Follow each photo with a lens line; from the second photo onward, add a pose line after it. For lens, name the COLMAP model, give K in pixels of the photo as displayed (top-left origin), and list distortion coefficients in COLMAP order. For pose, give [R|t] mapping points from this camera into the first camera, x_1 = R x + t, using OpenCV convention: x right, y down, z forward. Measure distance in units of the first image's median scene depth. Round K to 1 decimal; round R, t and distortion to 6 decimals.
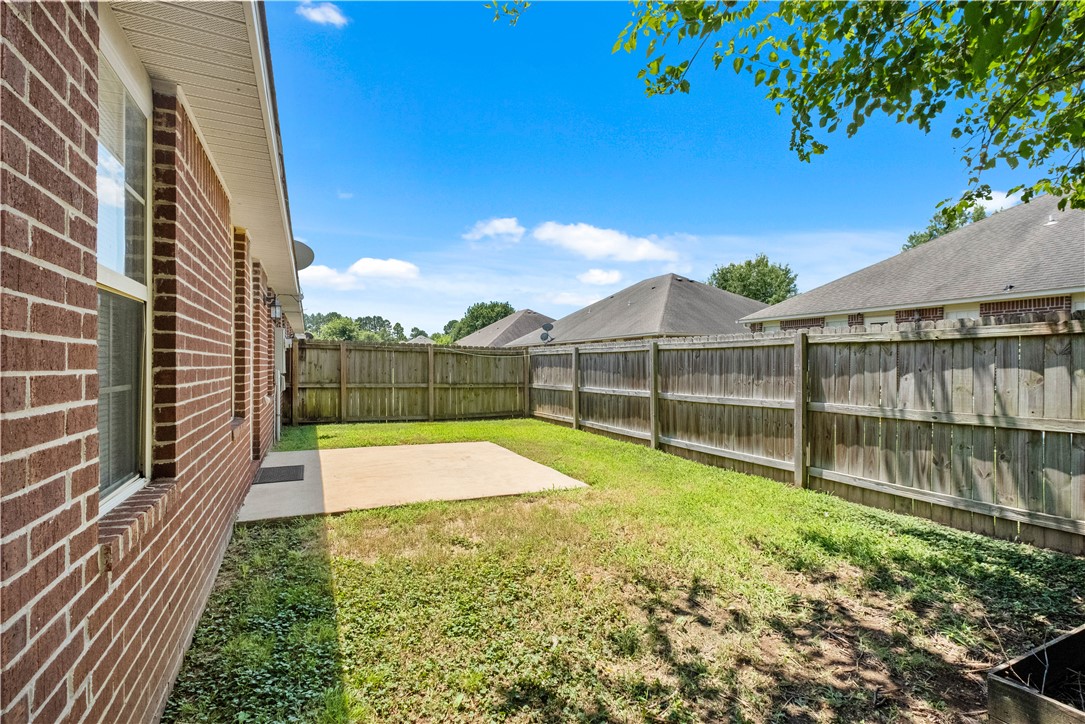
lens RADIAL K [[452.8, 0, 542.5], [0, 452.8, 362.0], [0, 0, 1]] dist [-0.041753, -0.000037]
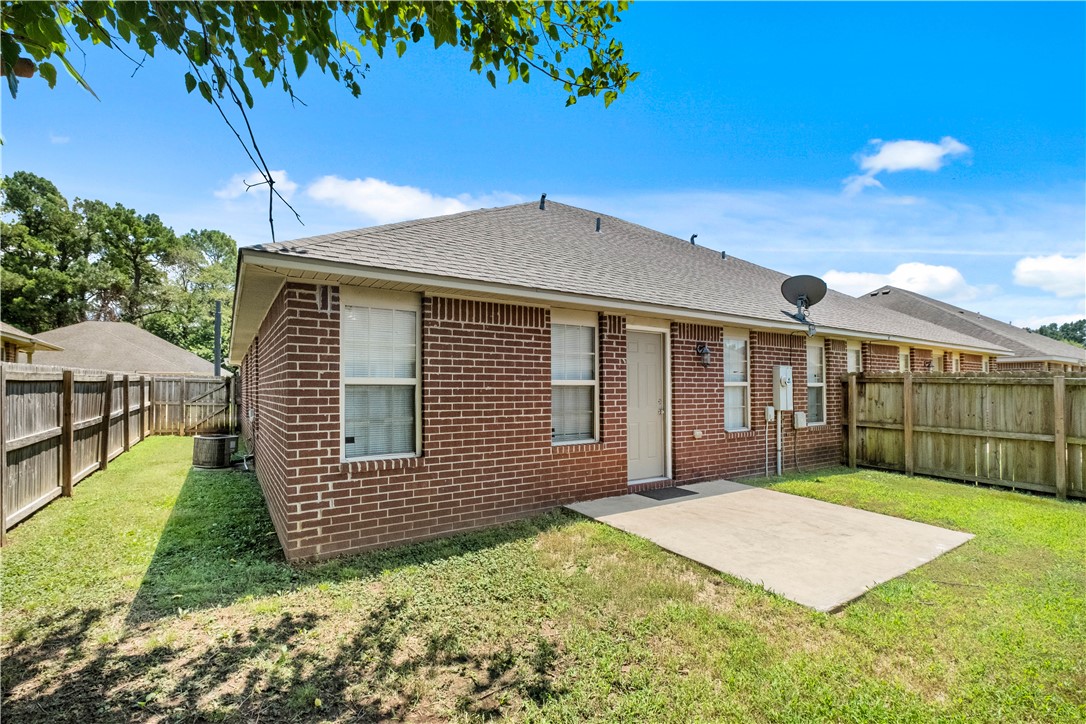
lens RADIAL K [[483.6, 0, 541.9], [0, 483.6, 385.5], [0, 0, 1]] dist [-0.000653, -0.000108]
pose [[0.105947, -0.003924, -0.994364, 0.358183], [0.005618, 0.999979, -0.003347, -0.024953], [0.994356, -0.005232, 0.105966, 0.249403]]
